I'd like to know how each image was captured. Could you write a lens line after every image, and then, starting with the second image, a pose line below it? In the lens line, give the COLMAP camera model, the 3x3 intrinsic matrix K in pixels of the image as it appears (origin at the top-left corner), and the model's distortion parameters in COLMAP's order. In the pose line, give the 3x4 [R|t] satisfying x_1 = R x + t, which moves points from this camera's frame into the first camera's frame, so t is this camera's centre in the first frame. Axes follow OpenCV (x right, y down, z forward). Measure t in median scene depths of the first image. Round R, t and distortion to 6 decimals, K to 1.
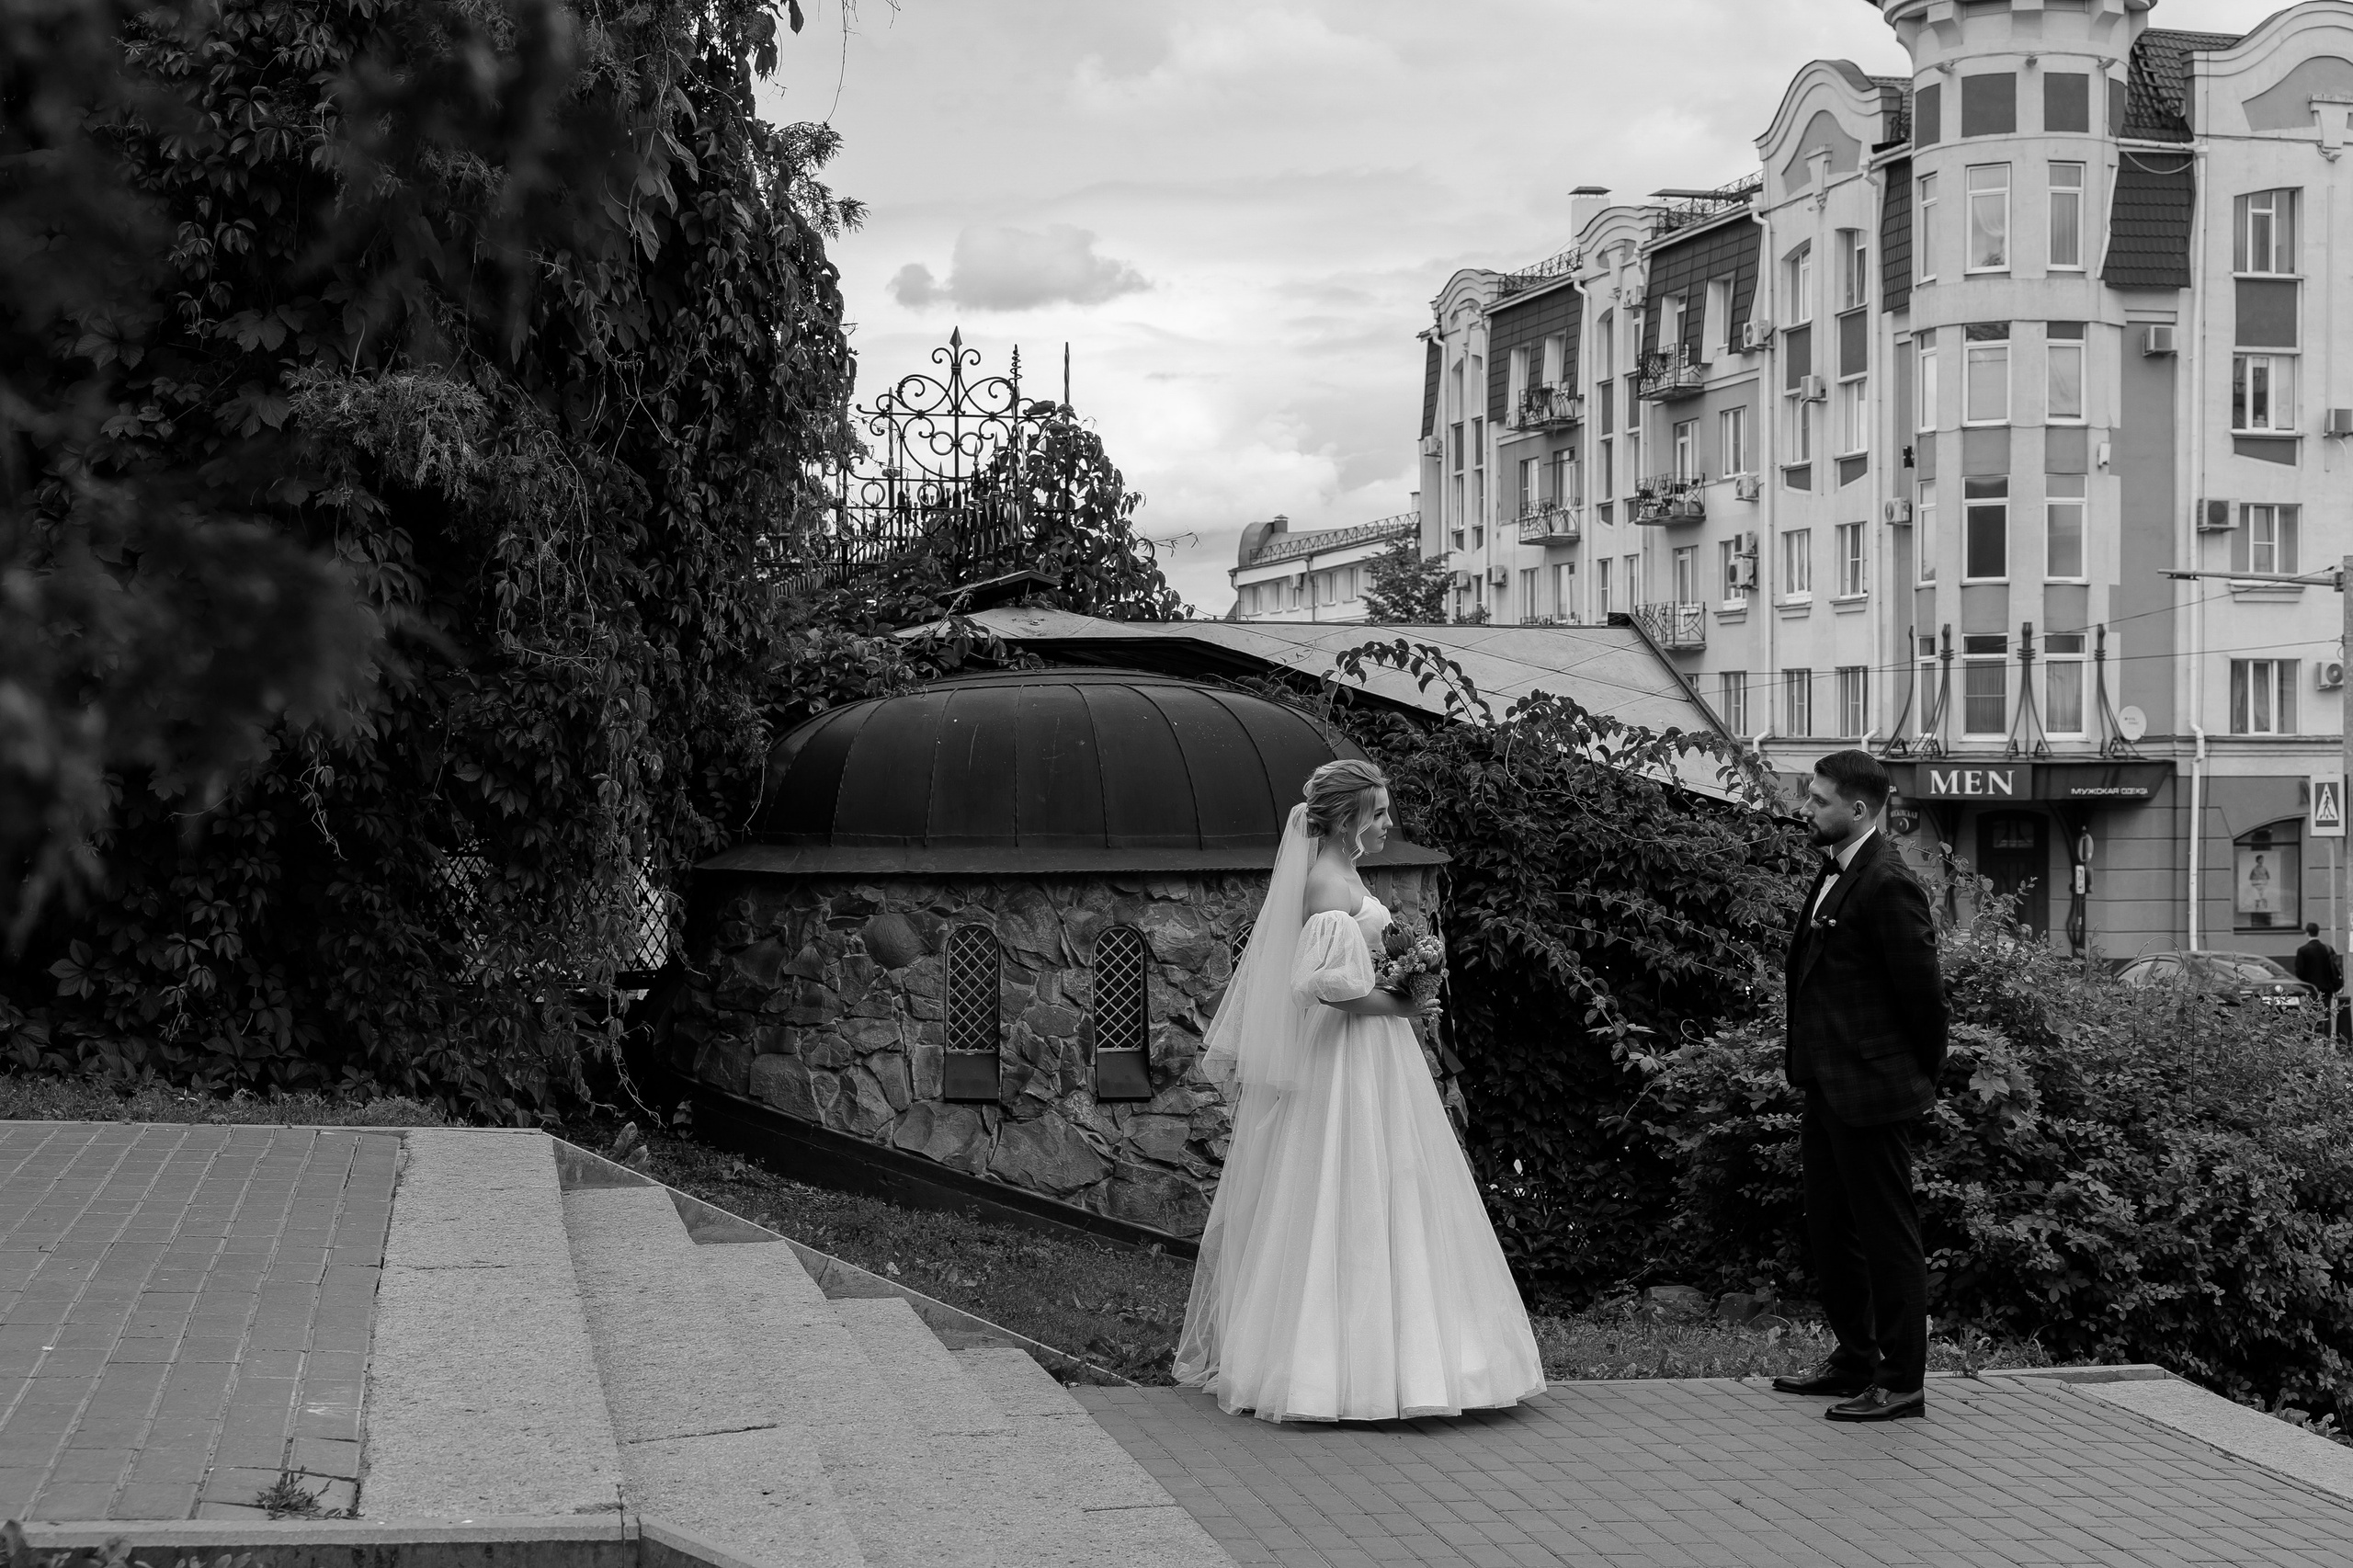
lens RADIAL K [[3352.4, 0, 1176.5], [0, 3352.4, 784.0], [0, 0, 1]] dist [-0.002392, 0.082307]
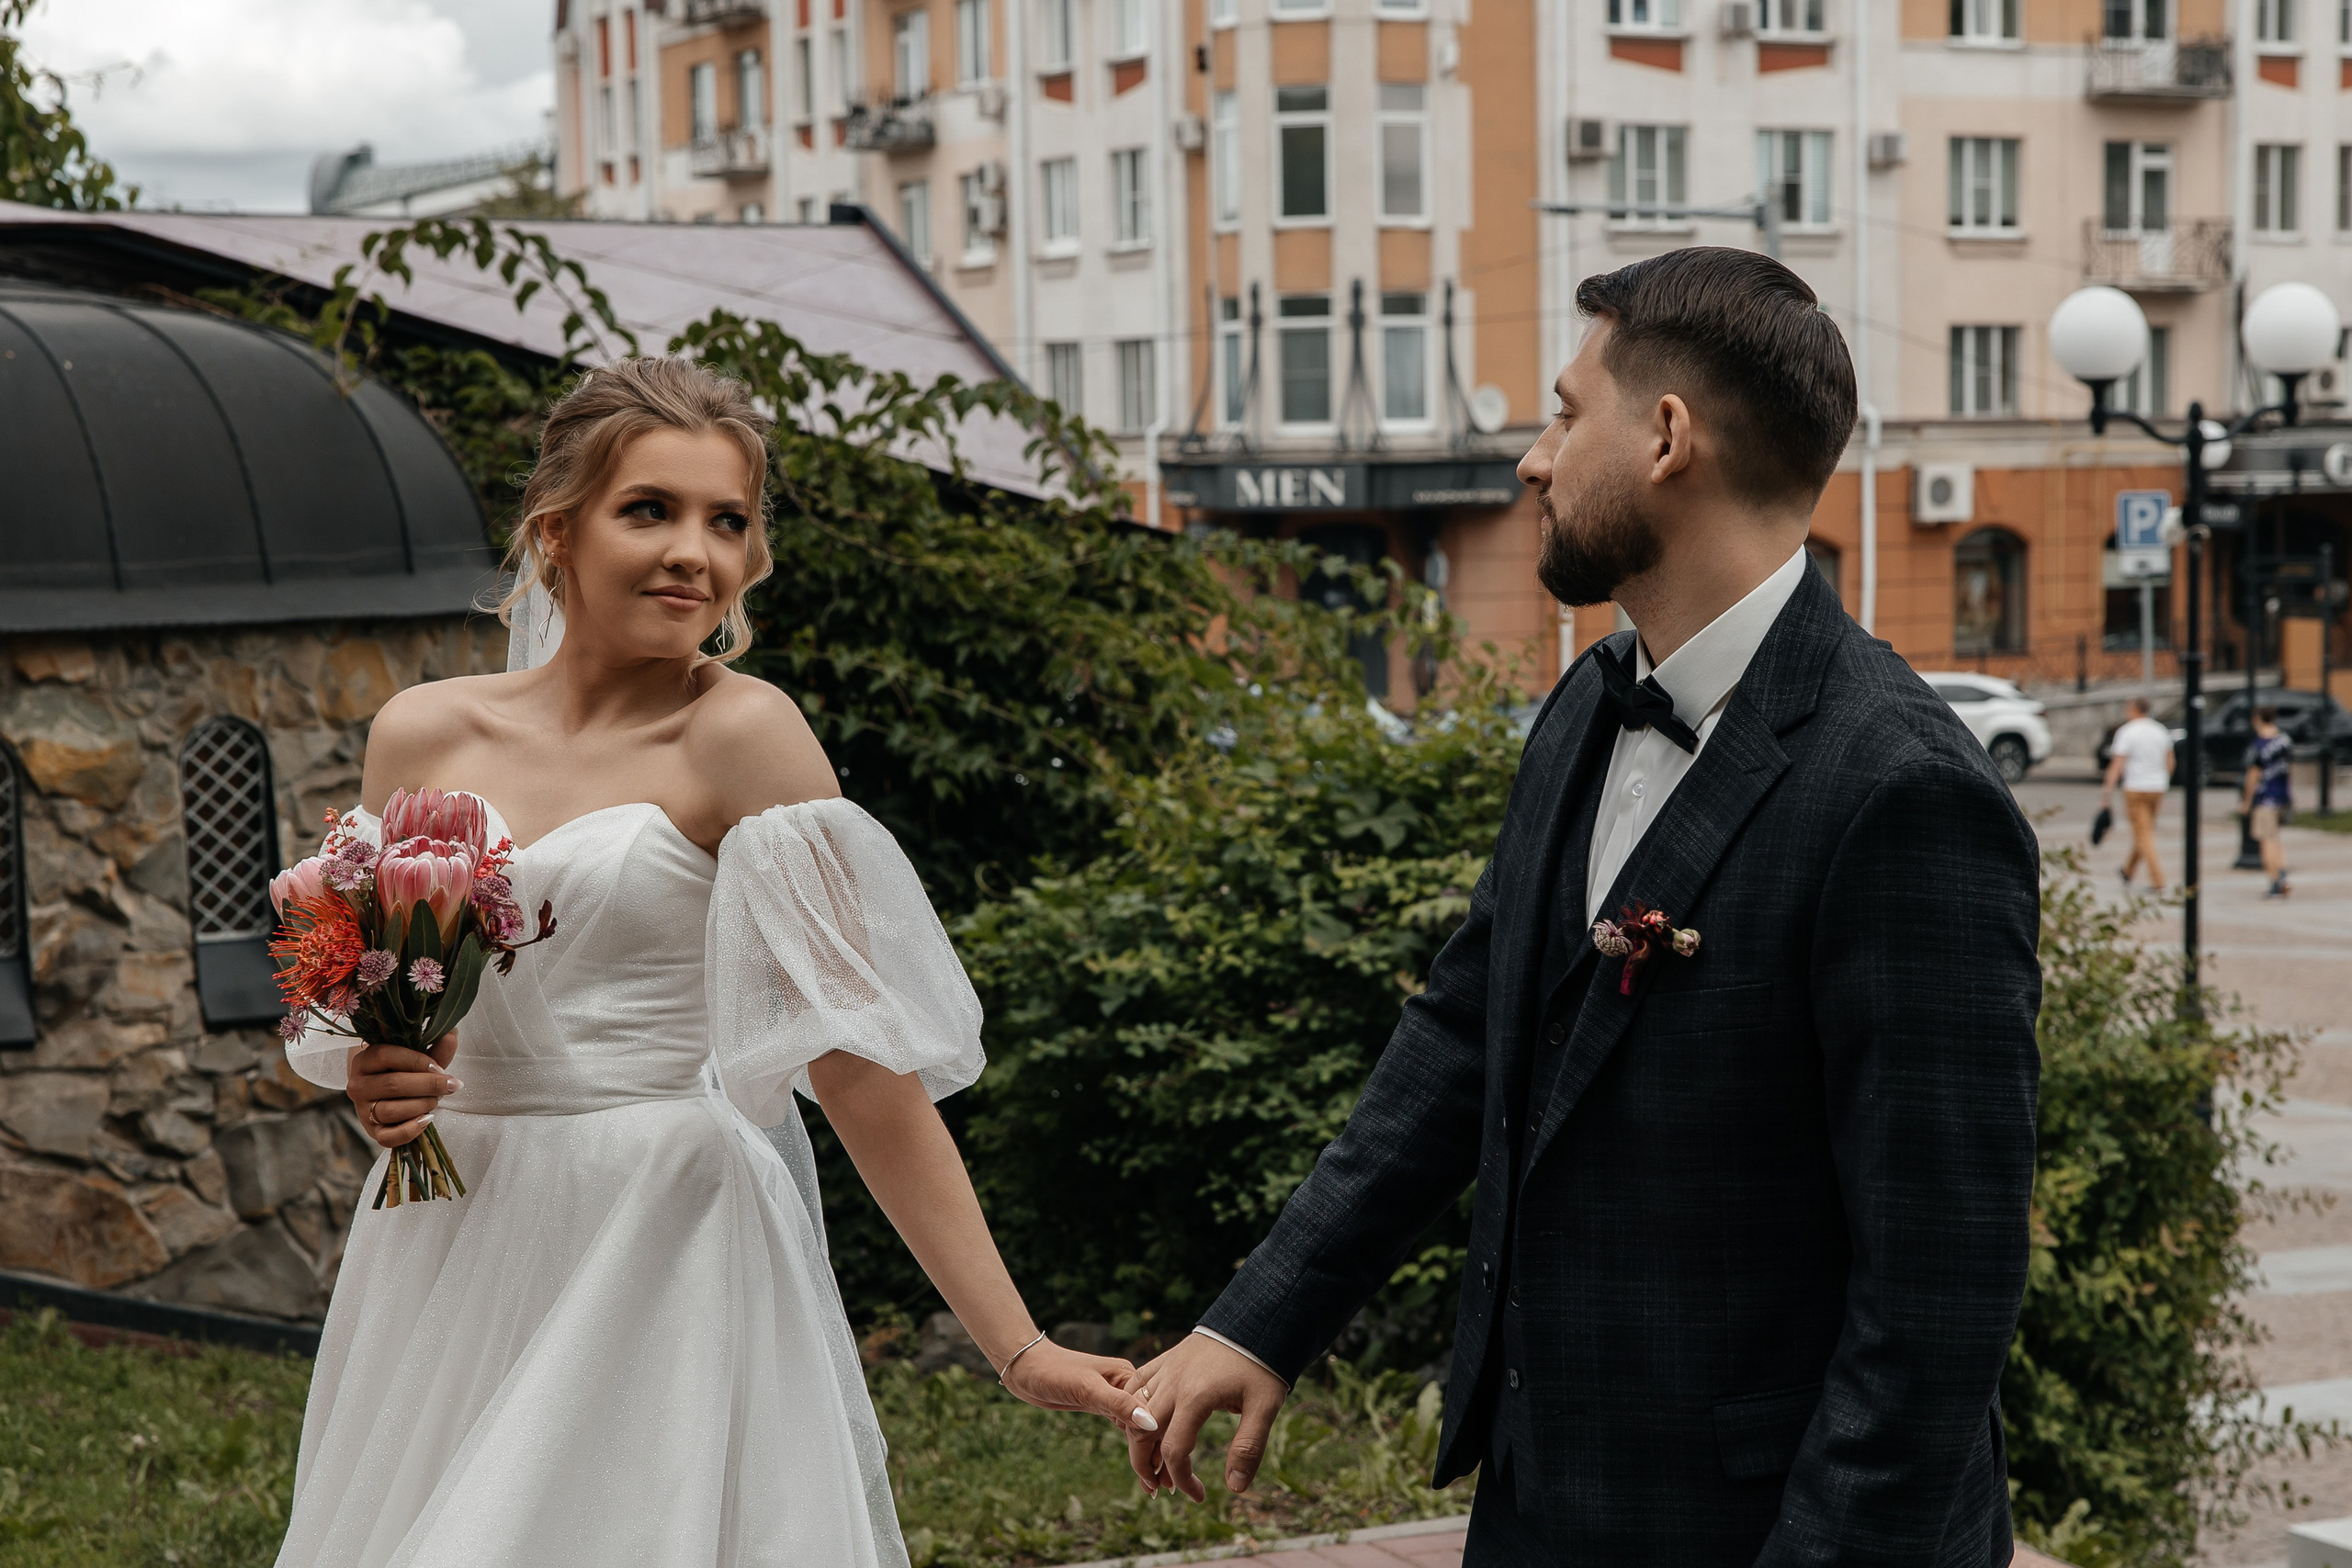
lens RADIAL K [[3924.6, 0, 1176.0], [0, 3924.6, 784.0], [0, 0, 1]] dist [0.067764, 0.180797]
pose [[0.975378, -0.031757, 0.218241, 0.031616], [0.016707, 0.997374, 0.070463, 0.007673], [-0.219906, -0.065082, 0.973348, 0.295532]]
